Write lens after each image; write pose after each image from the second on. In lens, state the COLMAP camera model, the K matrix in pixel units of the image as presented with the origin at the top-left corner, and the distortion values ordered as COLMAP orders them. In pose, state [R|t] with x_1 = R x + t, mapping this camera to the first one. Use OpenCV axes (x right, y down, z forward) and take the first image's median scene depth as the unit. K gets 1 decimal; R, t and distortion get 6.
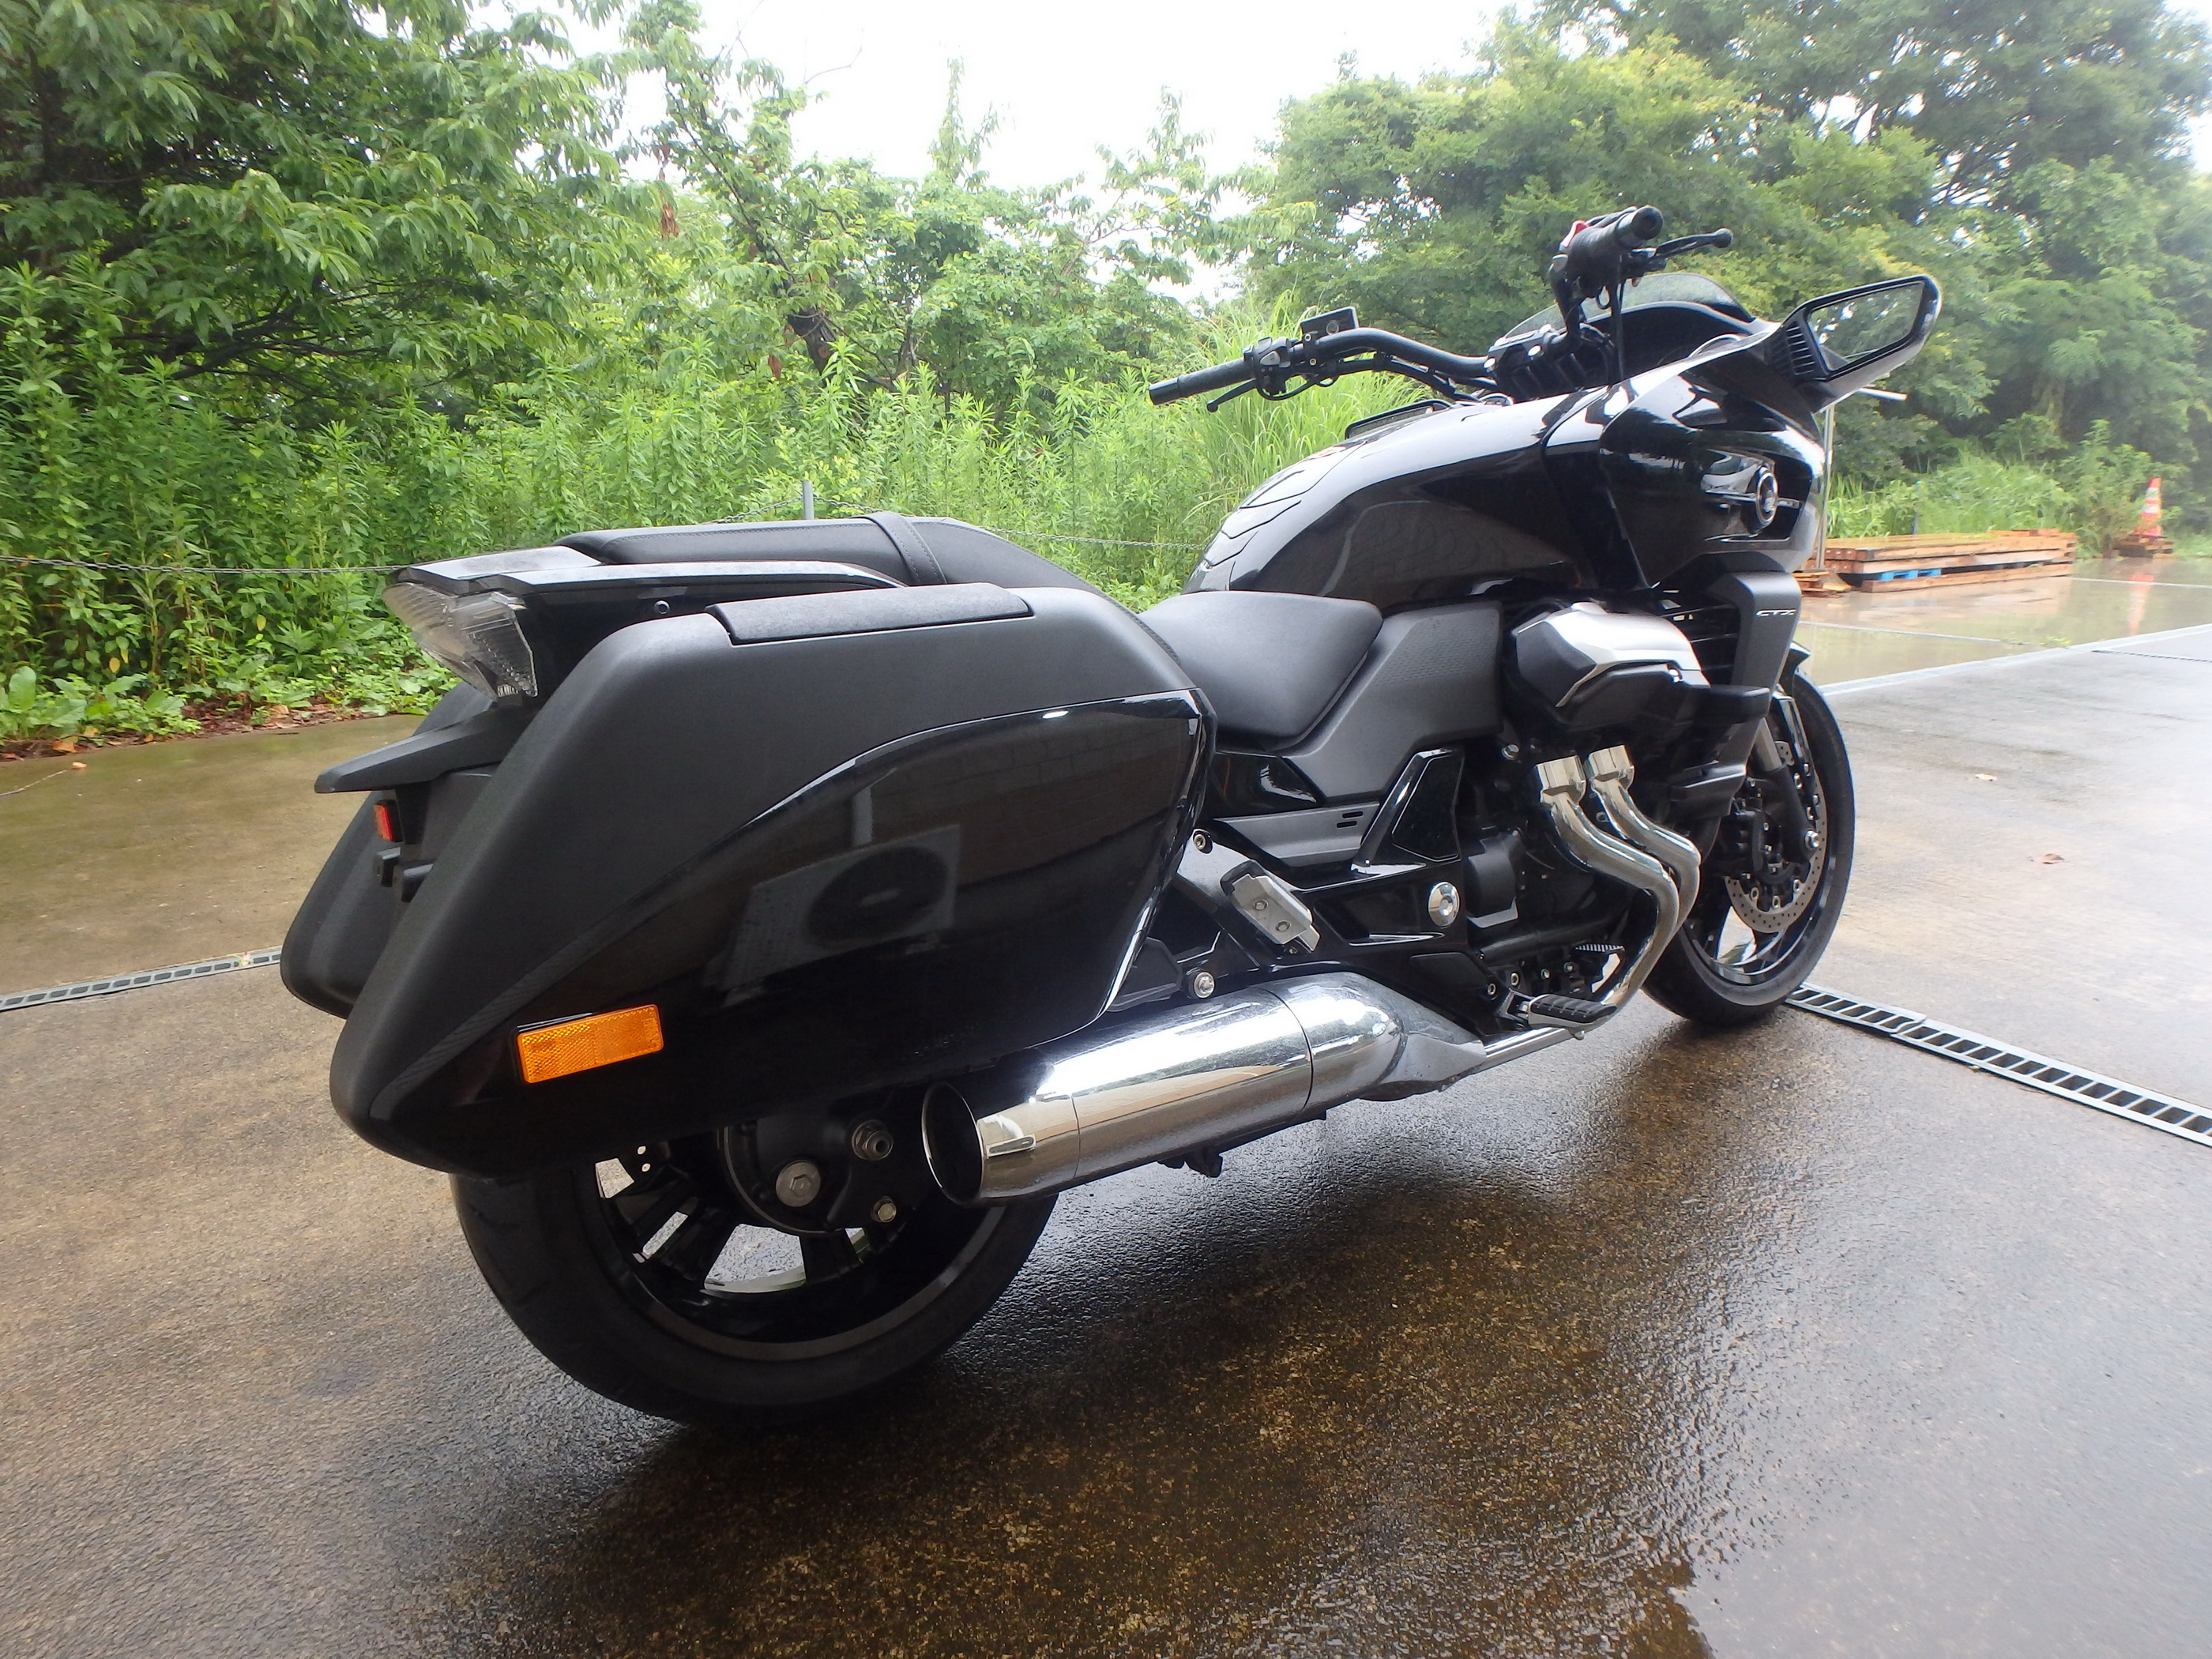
lens RADIAL K [[1366.7, 0, 1122.8], [0, 1366.7, 795.3], [0, 0, 1]] dist [-0.037748, 0.000791]
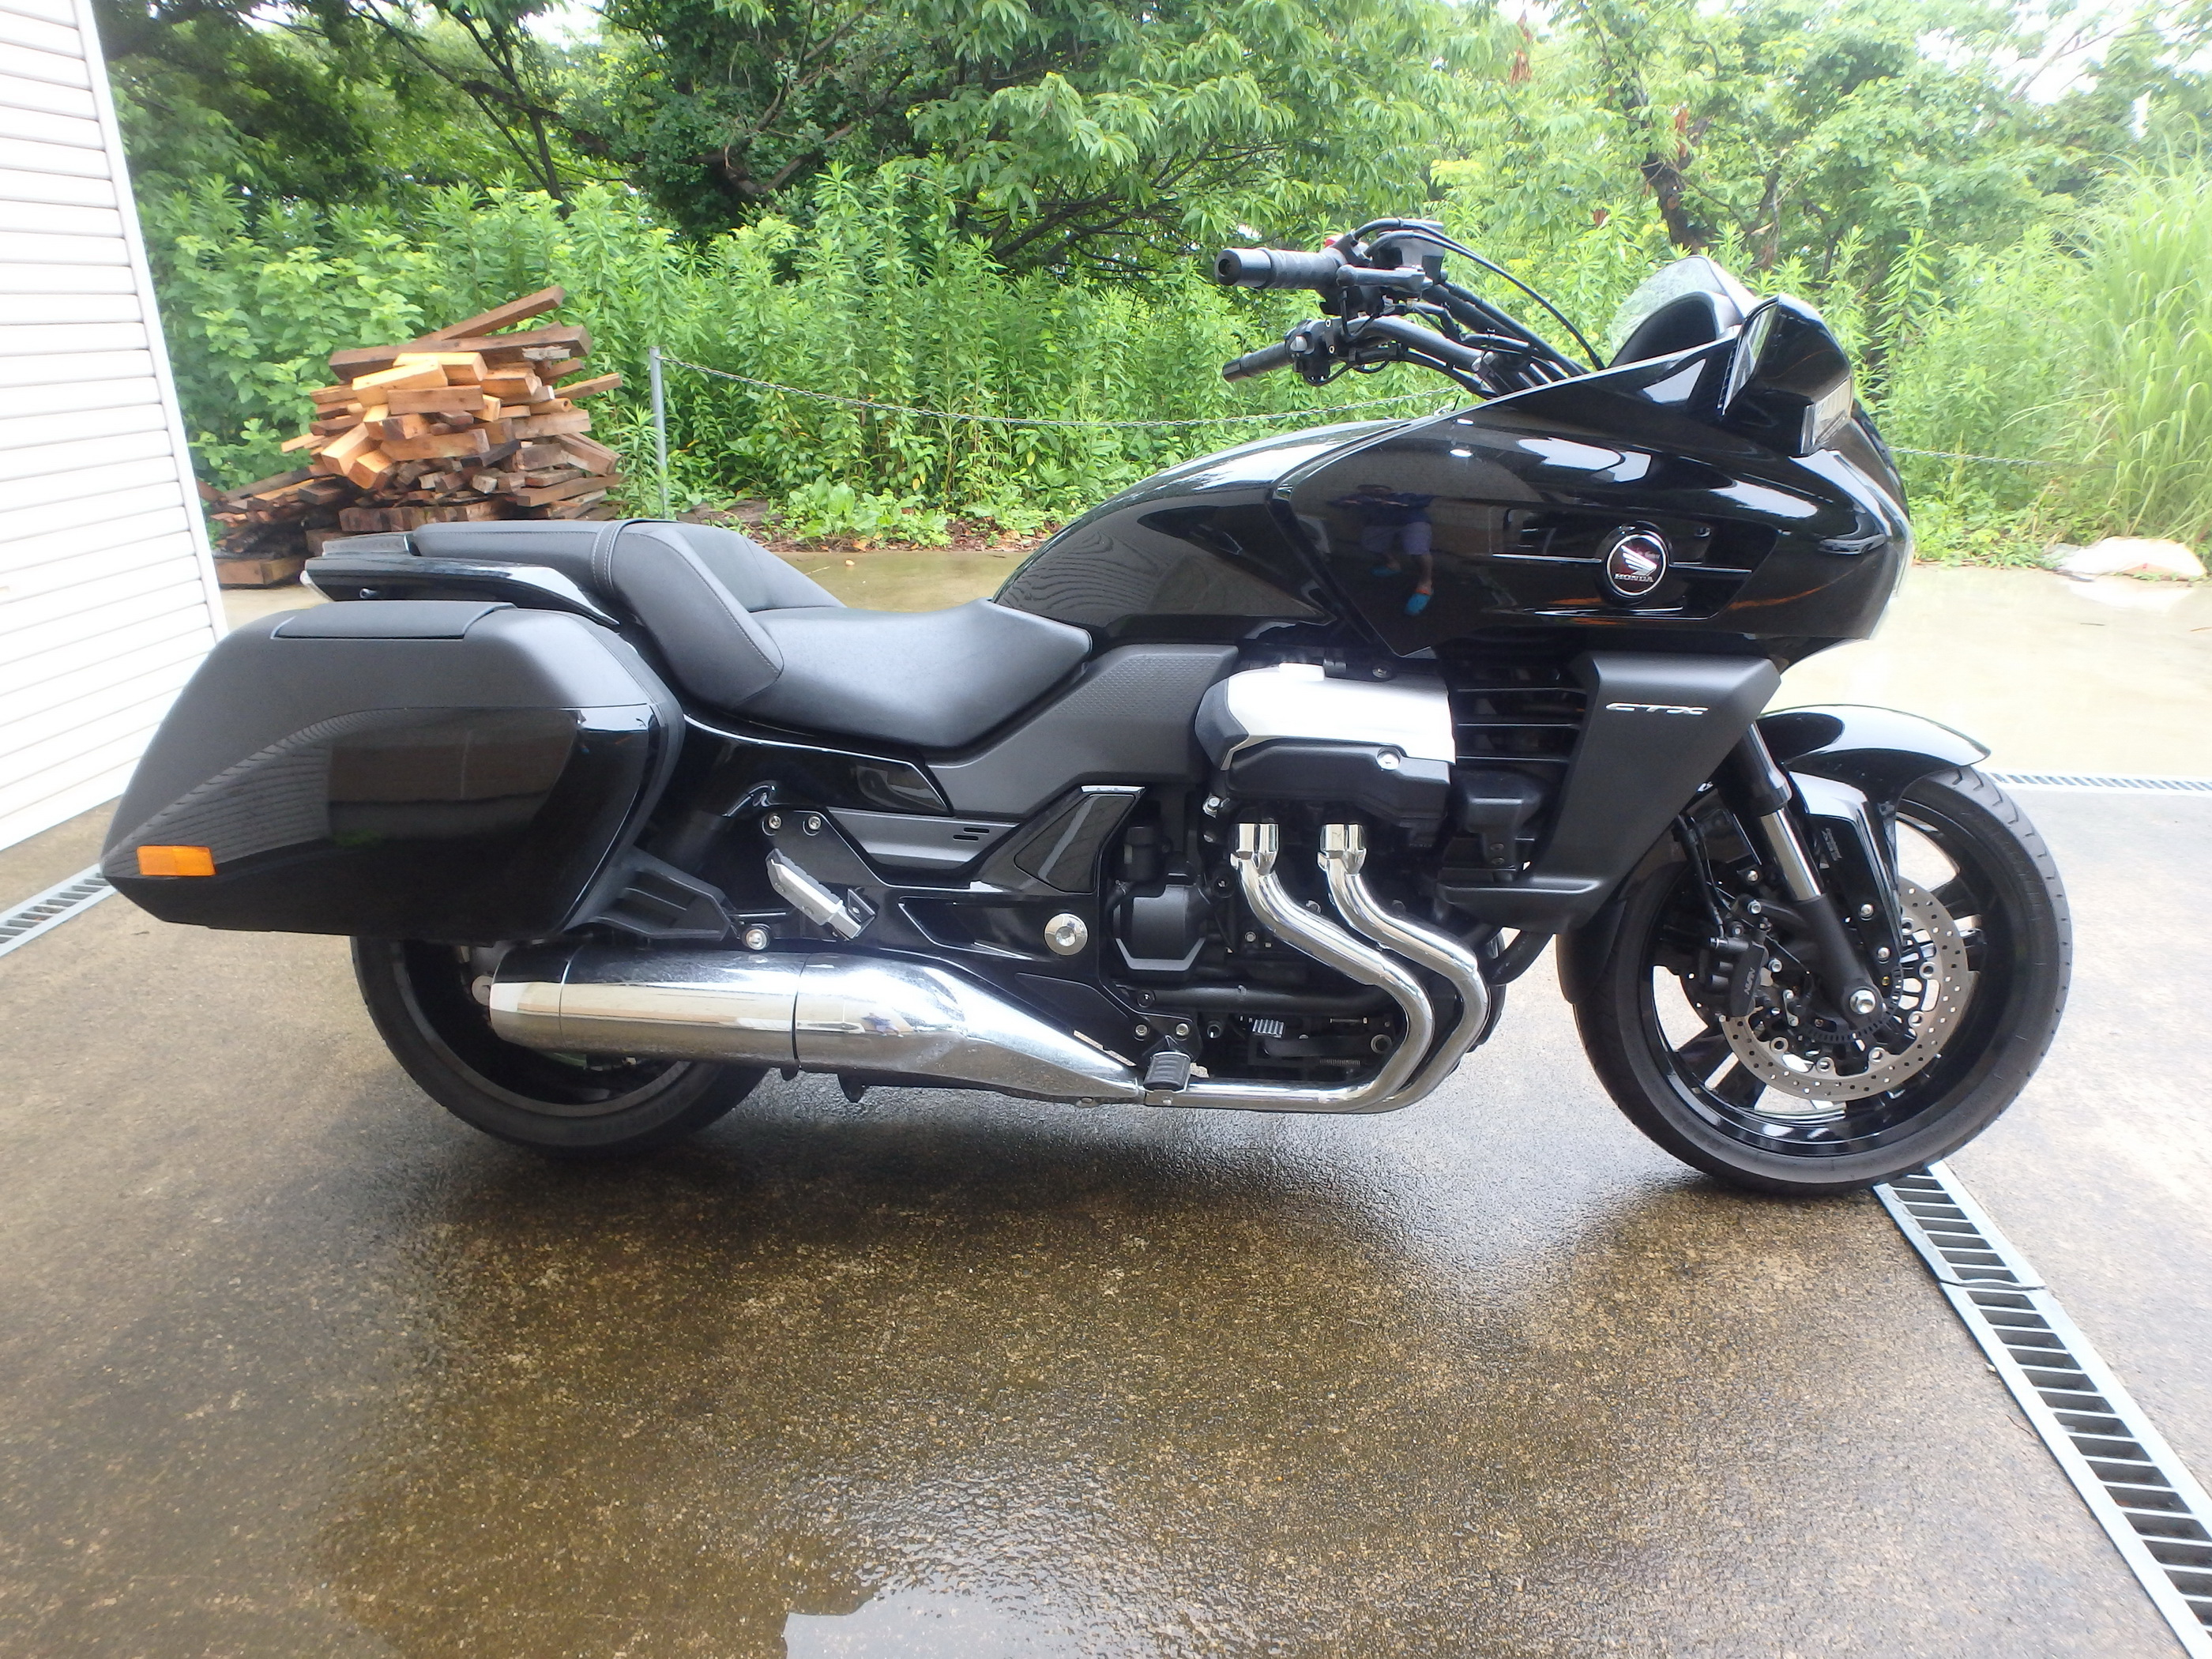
lens RADIAL K [[1373.7, 0, 1122.4], [0, 1373.7, 786.1], [0, 0, 1]] dist [-0.043515, 0.000134]
pose [[0.790241, 0.218789, -0.572408, 0.230304], [-0.156489, 0.975171, 0.156693, -0.054850], [0.592478, -0.034249, 0.804858, 0.052126]]
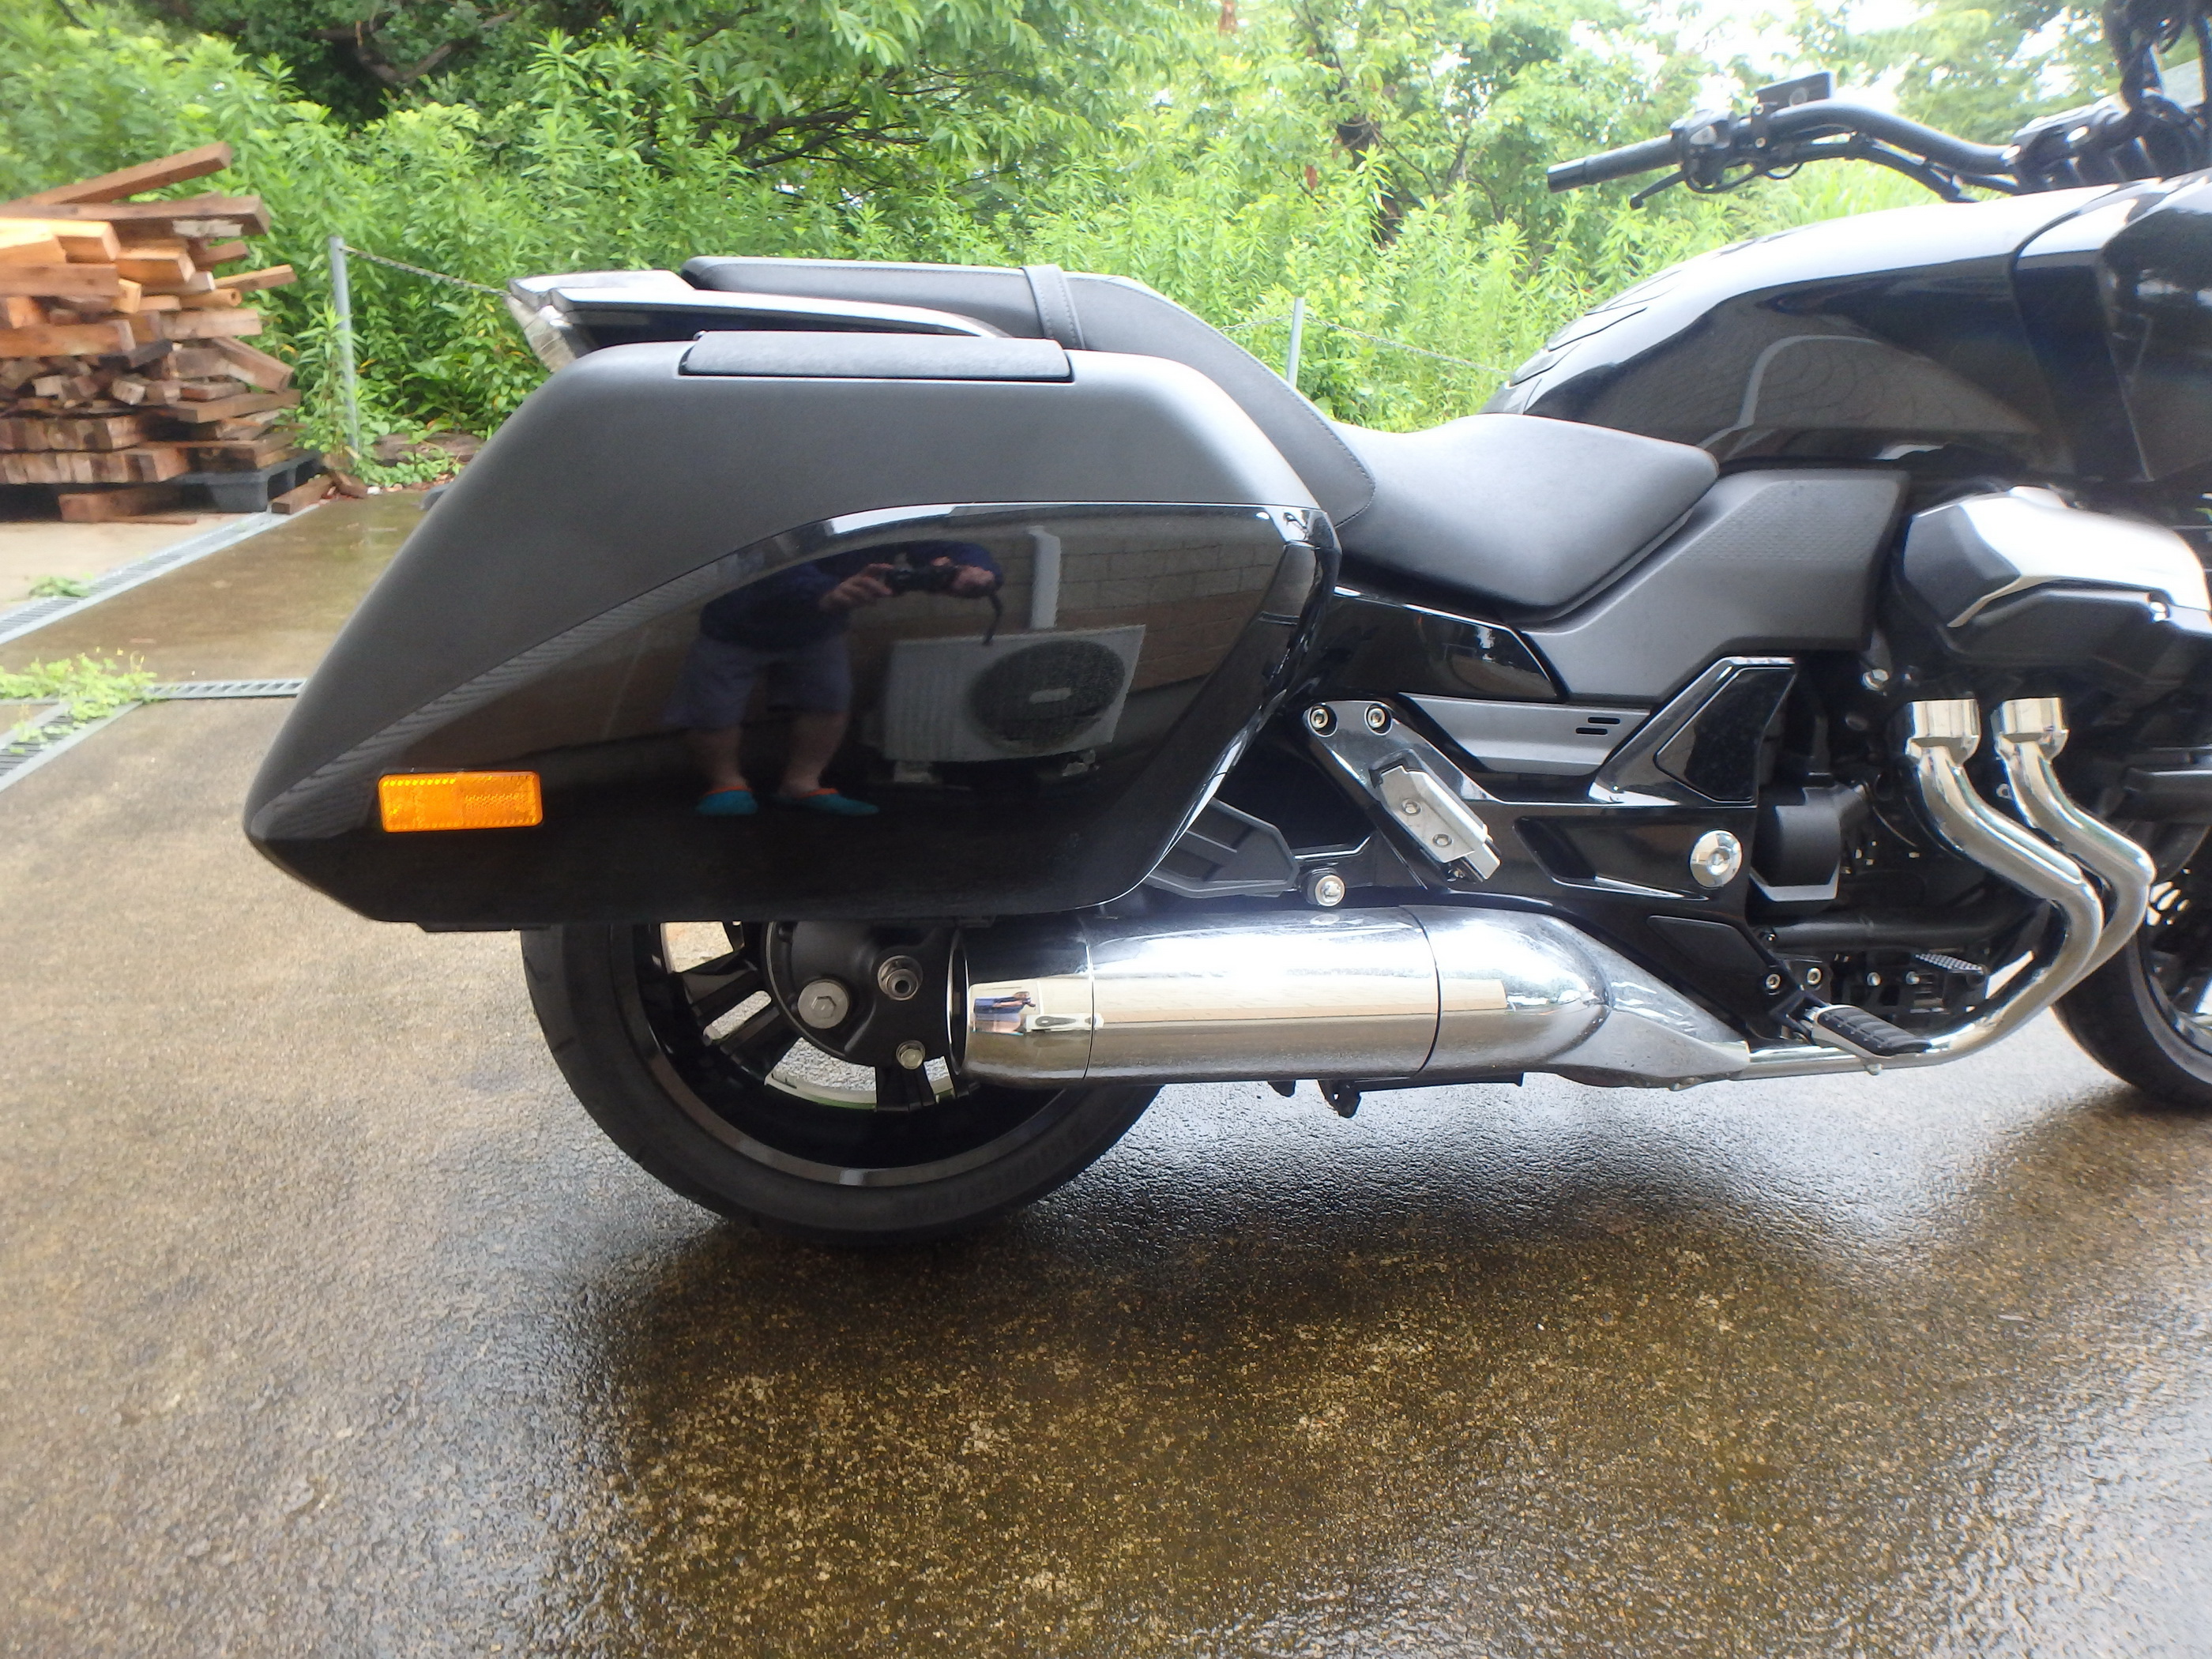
lens RADIAL K [[1380.0, 0, 1103.6], [0, 1380.0, 800.8], [0, 0, 1]] dist [-0.047825, 0.018966]
pose [[0.919545, 0.194651, -0.341392, 0.048068], [-0.154675, 0.977863, 0.140926, -0.001918], [0.361265, -0.076783, 0.929296, 0.045803]]
